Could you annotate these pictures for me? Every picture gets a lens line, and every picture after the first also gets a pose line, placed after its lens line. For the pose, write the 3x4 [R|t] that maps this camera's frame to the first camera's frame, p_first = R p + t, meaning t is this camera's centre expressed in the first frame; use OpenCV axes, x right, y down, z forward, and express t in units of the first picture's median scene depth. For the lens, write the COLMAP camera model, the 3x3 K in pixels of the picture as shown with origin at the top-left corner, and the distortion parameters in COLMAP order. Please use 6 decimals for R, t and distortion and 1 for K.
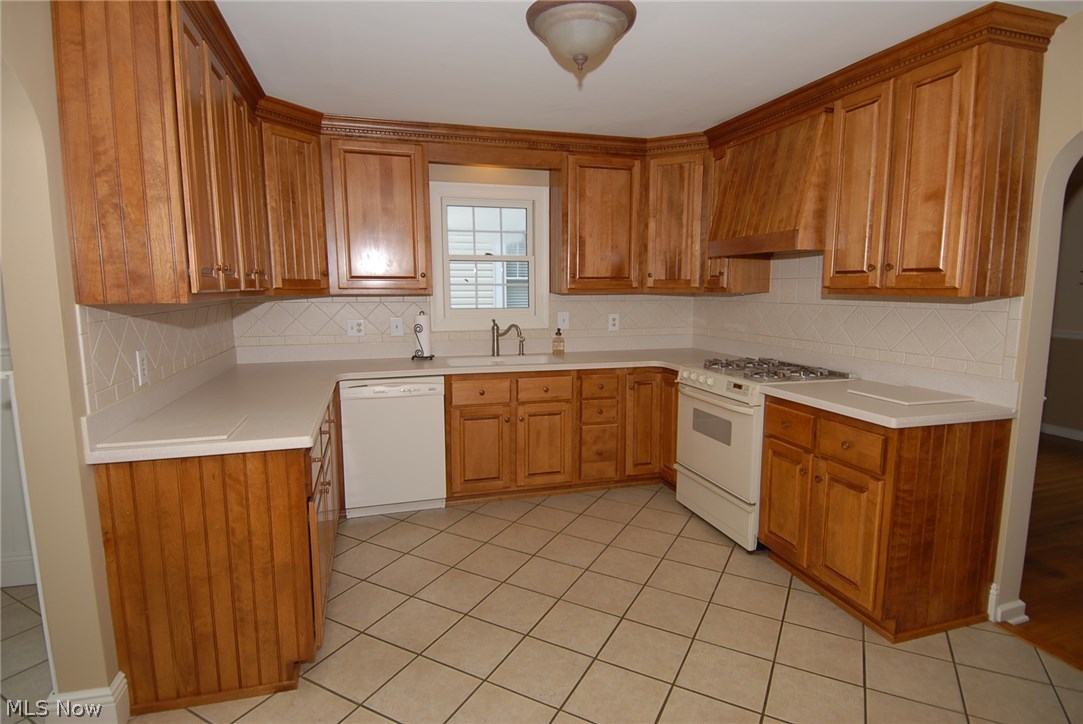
lens RADIAL K [[559.0, 0, 541.5], [0, 559.0, 362.0], [0, 0, 1]] dist [0.030415, -0.049585]
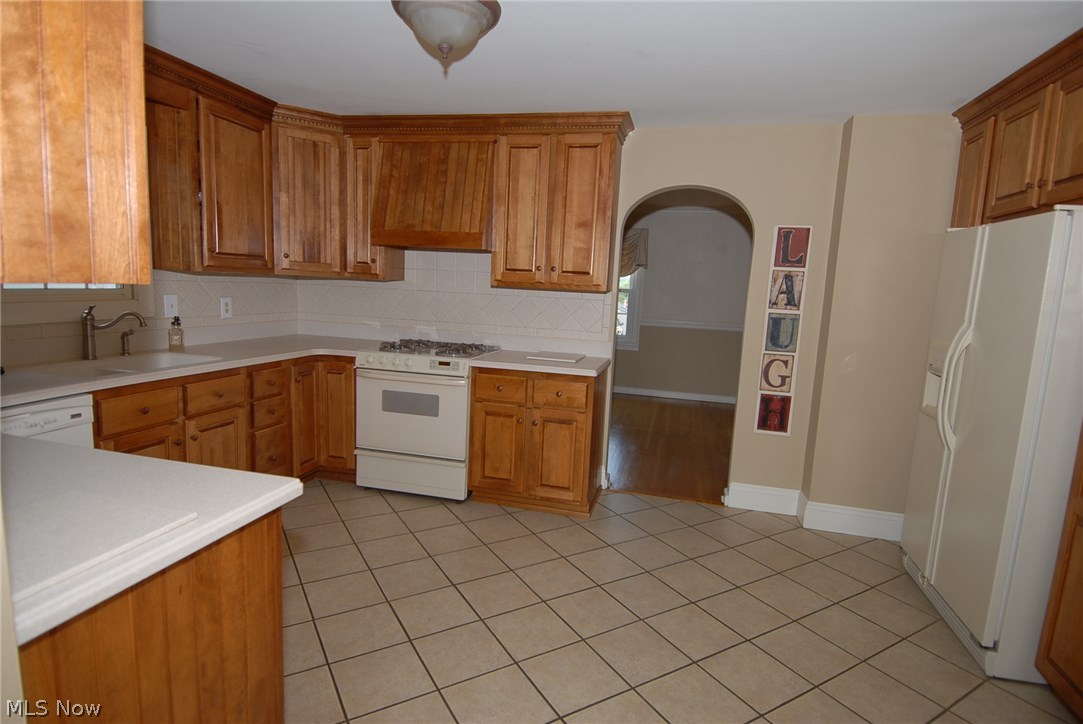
lens RADIAL K [[565.9, 0, 541.5], [0, 565.9, 362.0], [0, 0, 1]] dist [0.038091, -0.049758]
pose [[0.500914, -0.091355, 0.860662, -0.485014], [0.064827, 0.995581, 0.067946, -0.022958], [-0.863066, 0.021759, 0.504623, 0.213654]]
